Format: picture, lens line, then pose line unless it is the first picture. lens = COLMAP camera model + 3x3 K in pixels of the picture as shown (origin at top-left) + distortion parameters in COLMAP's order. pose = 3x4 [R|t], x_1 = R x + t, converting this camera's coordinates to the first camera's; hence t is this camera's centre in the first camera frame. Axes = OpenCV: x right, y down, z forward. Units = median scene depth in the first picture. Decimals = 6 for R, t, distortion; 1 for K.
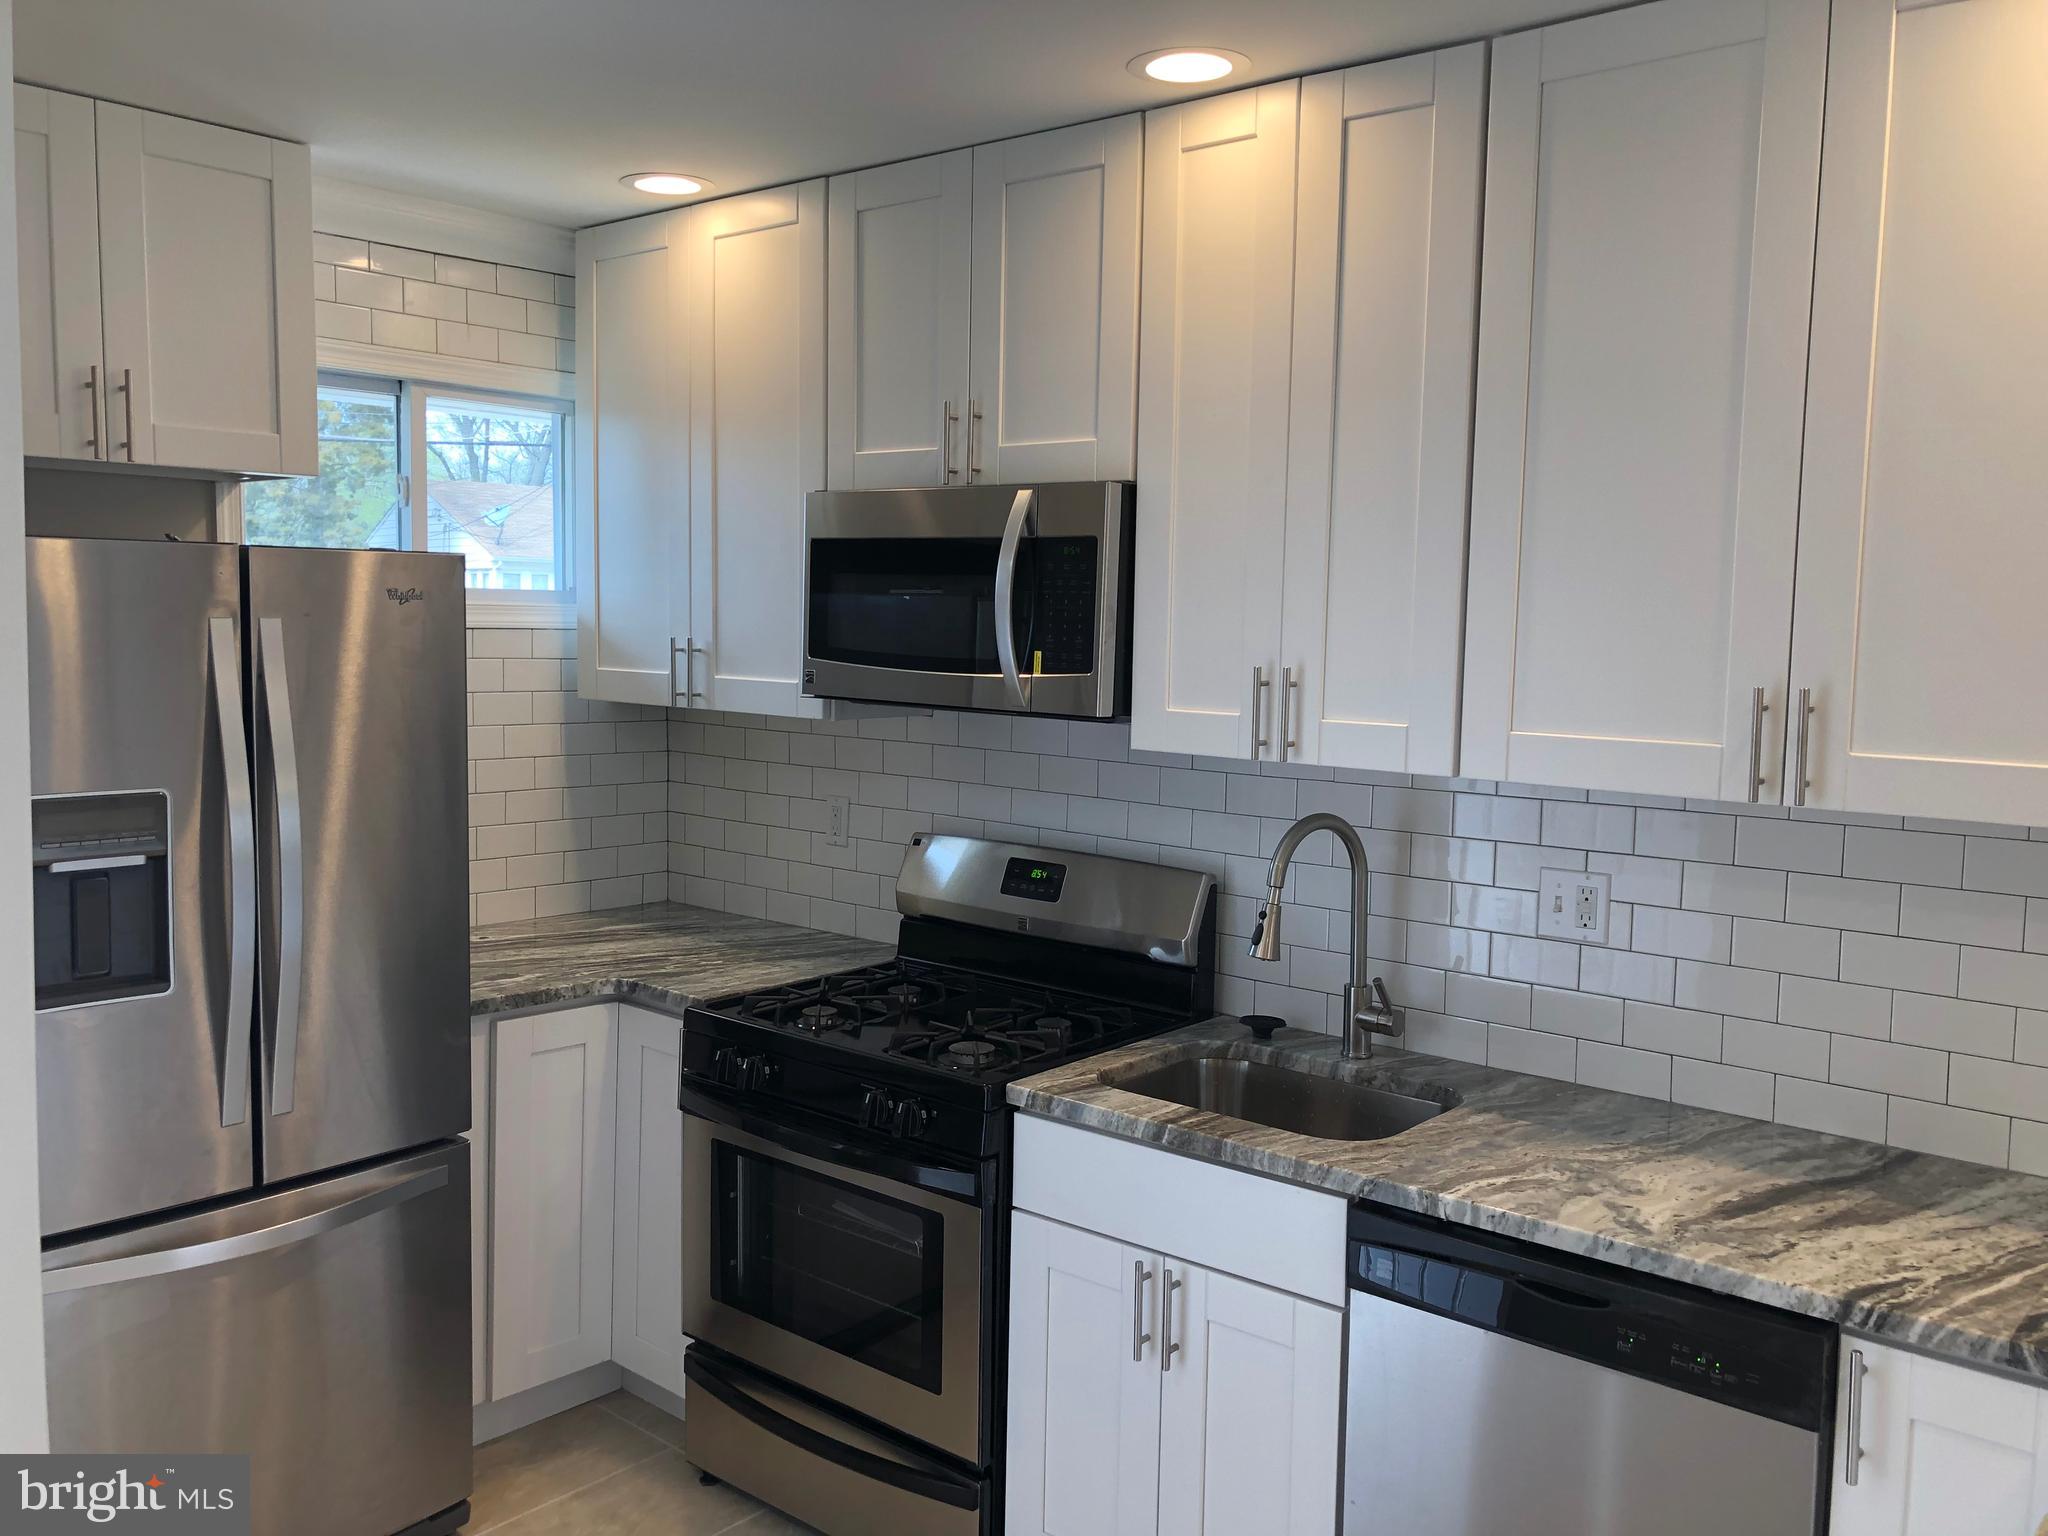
lens RADIAL K [[1670.8, 0, 1021.9], [0, 1670.8, 765.6], [0, 0, 1]] dist [0.041477, -0.040620]
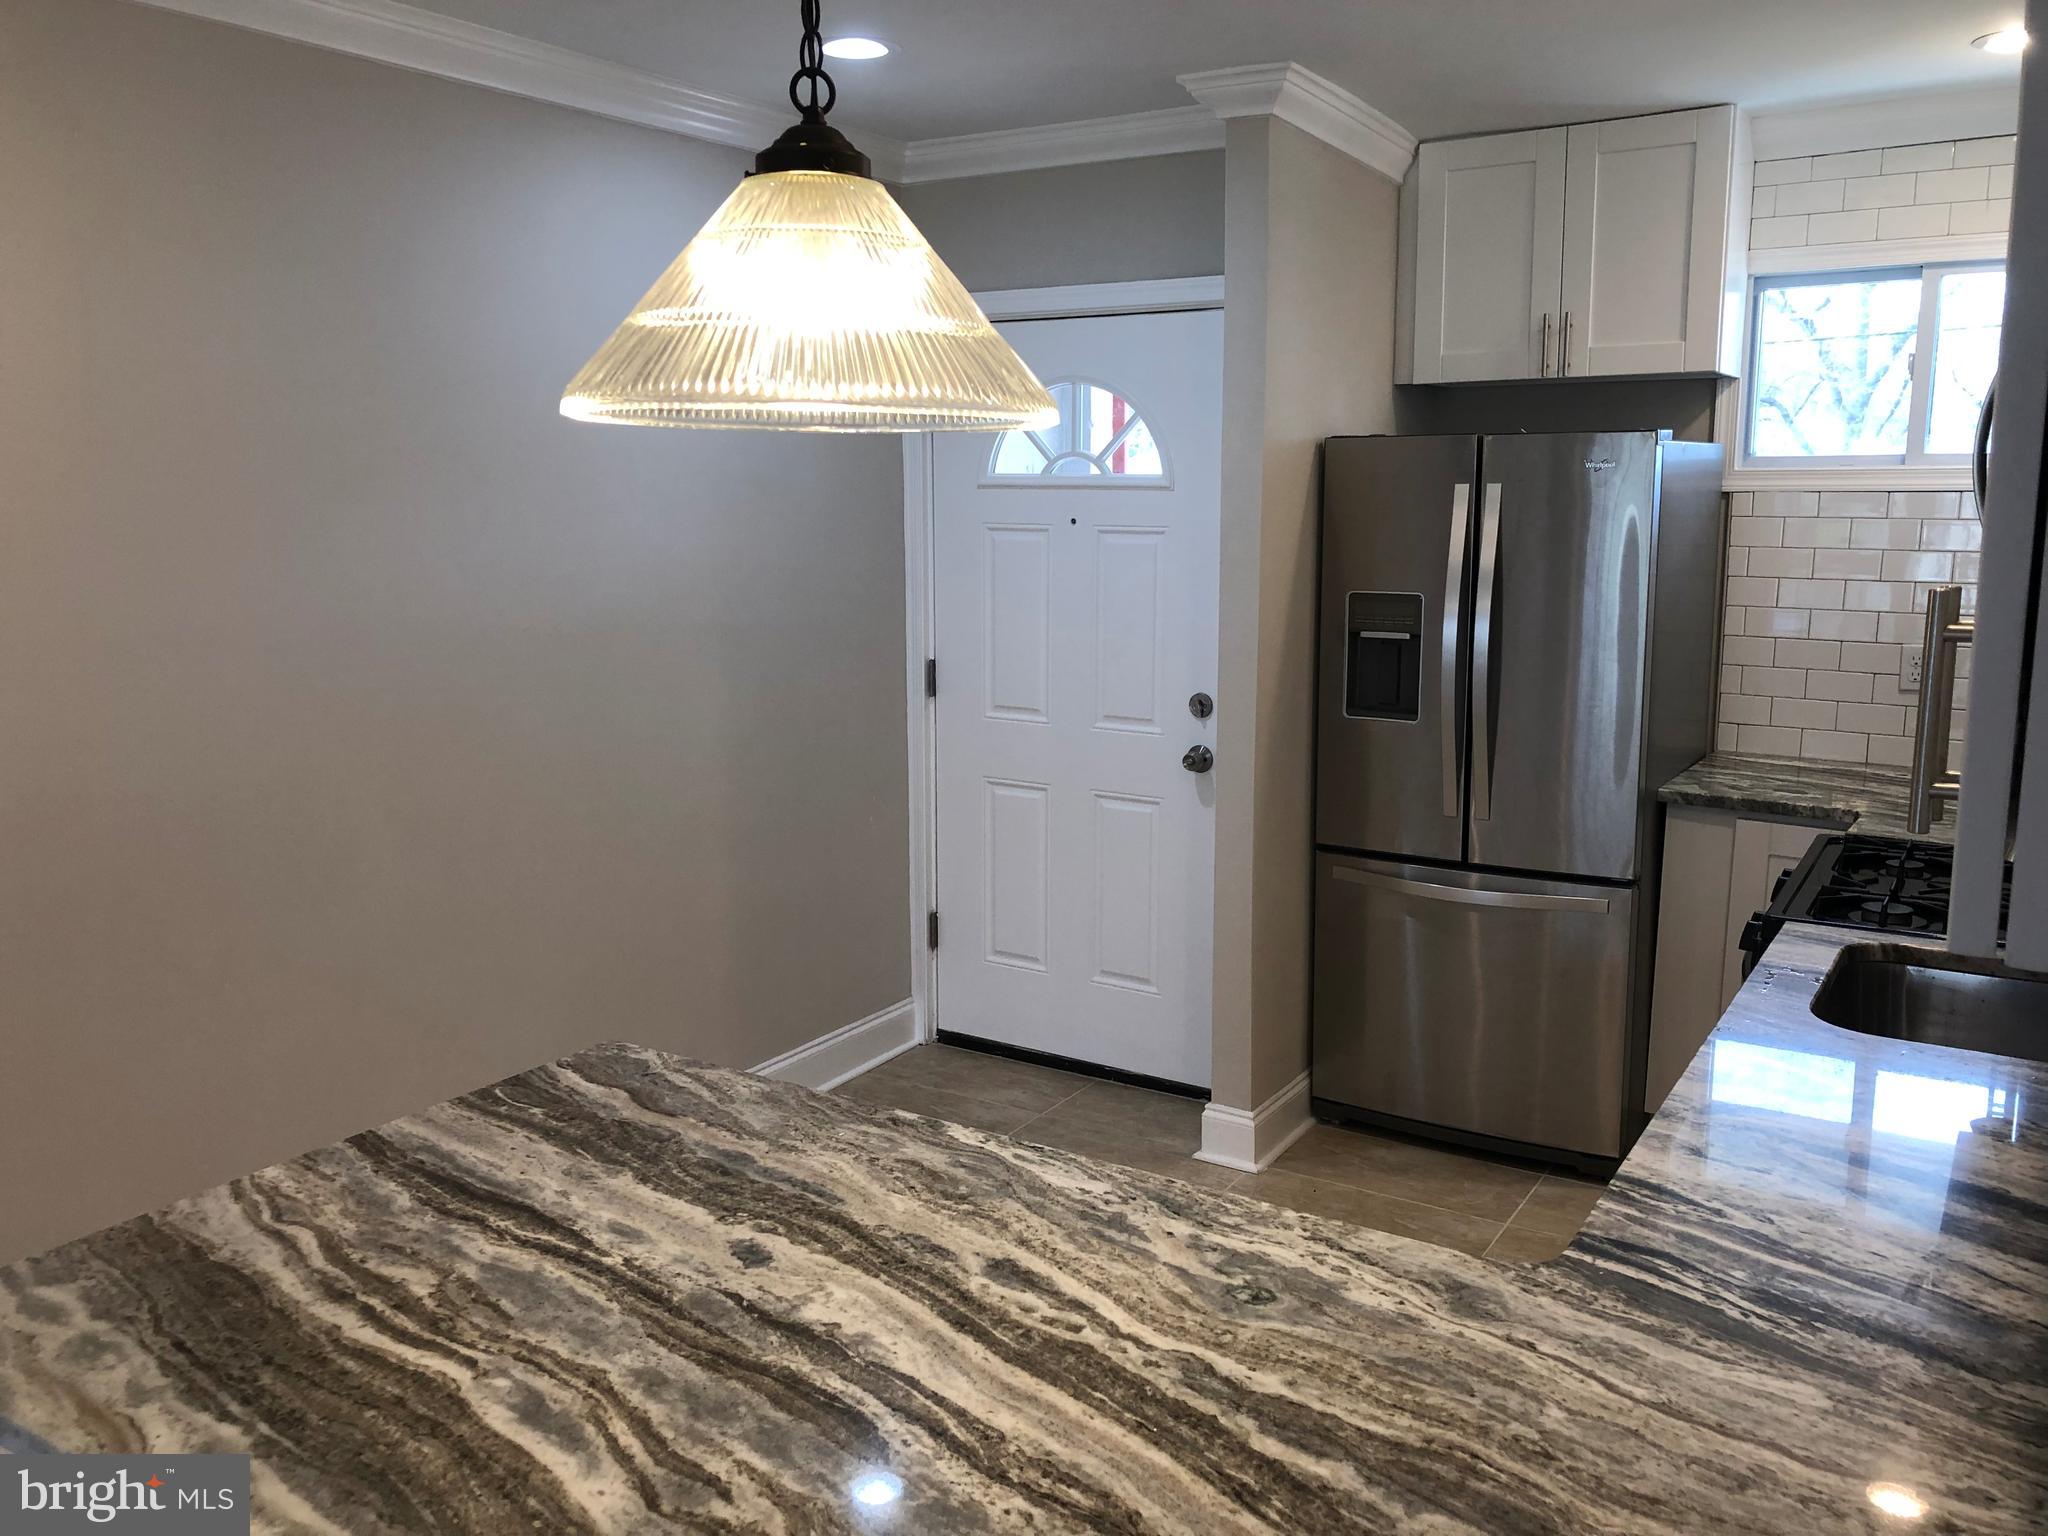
lens RADIAL K [[1670.8, 0, 1009.6], [0, 1670.8, 763.8], [0, 0, 1]] dist [0.041477, -0.040620]
pose [[0.140719, 0.146210, -0.979194, 0.874644], [-0.081791, 0.987371, 0.135677, -0.008634], [0.986665, 0.060997, 0.150901, 0.332397]]
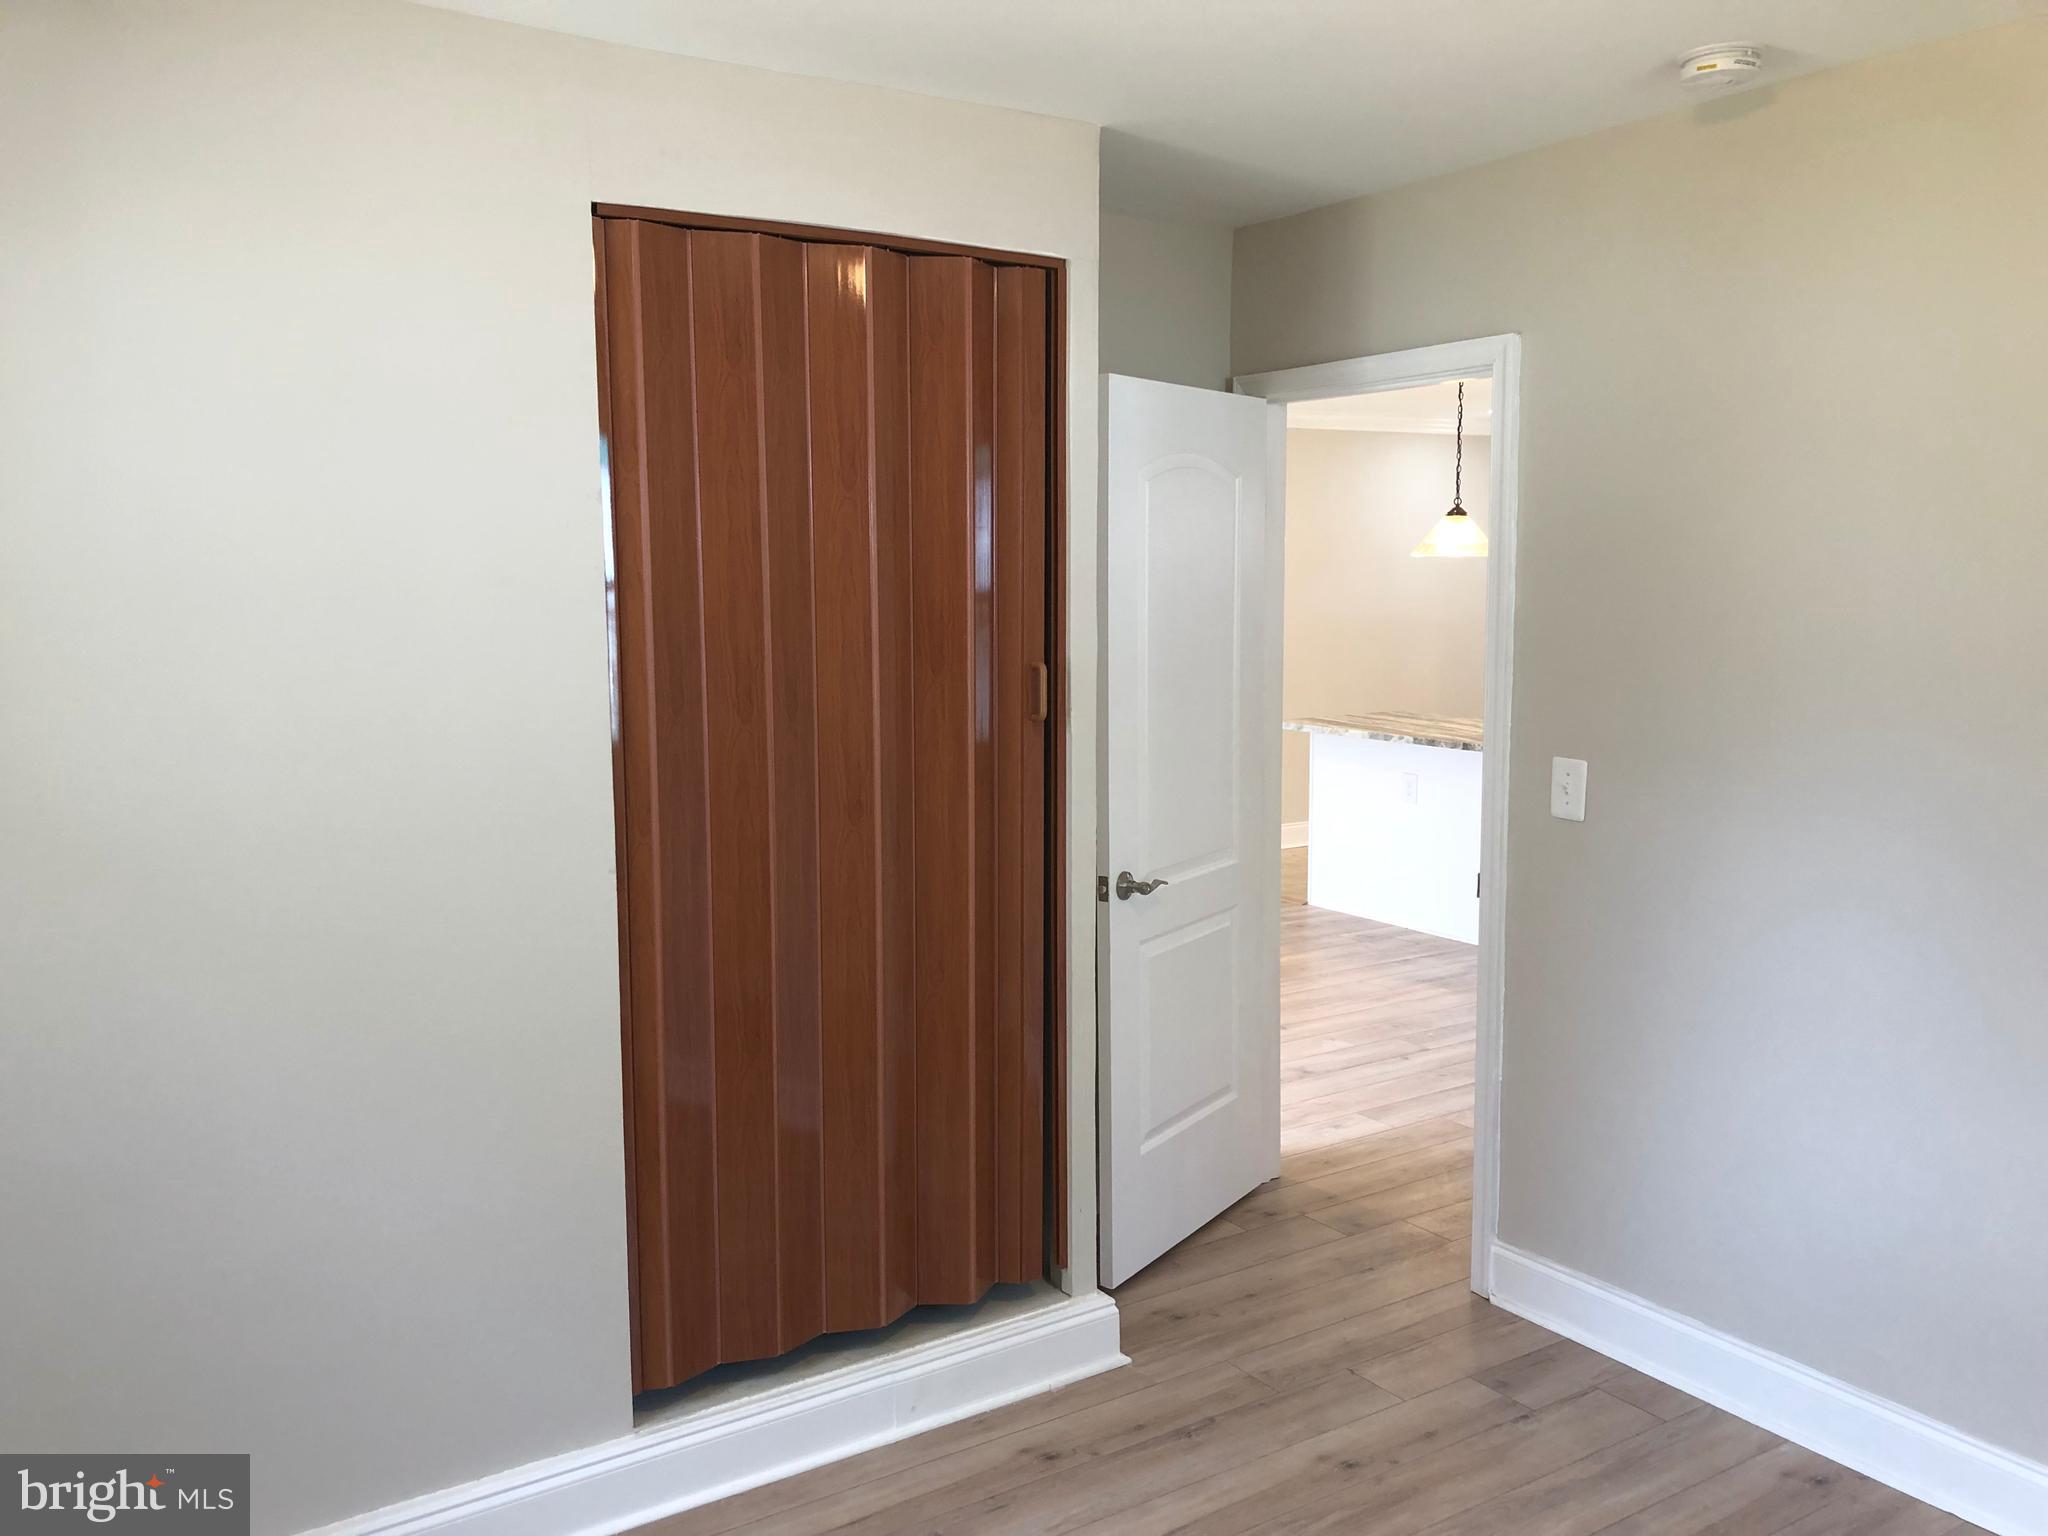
lens RADIAL K [[1670.8, 0, 1022.9], [0, 1670.8, 761.8], [0, 0, 1]] dist [0.041477, -0.040620]
pose [[-0.276167, 0.096076, -0.956296, 3.128455], [-0.091379, 0.987859, 0.125637, 0.015052], [0.956756, 0.122082, -0.264035, 0.427605]]
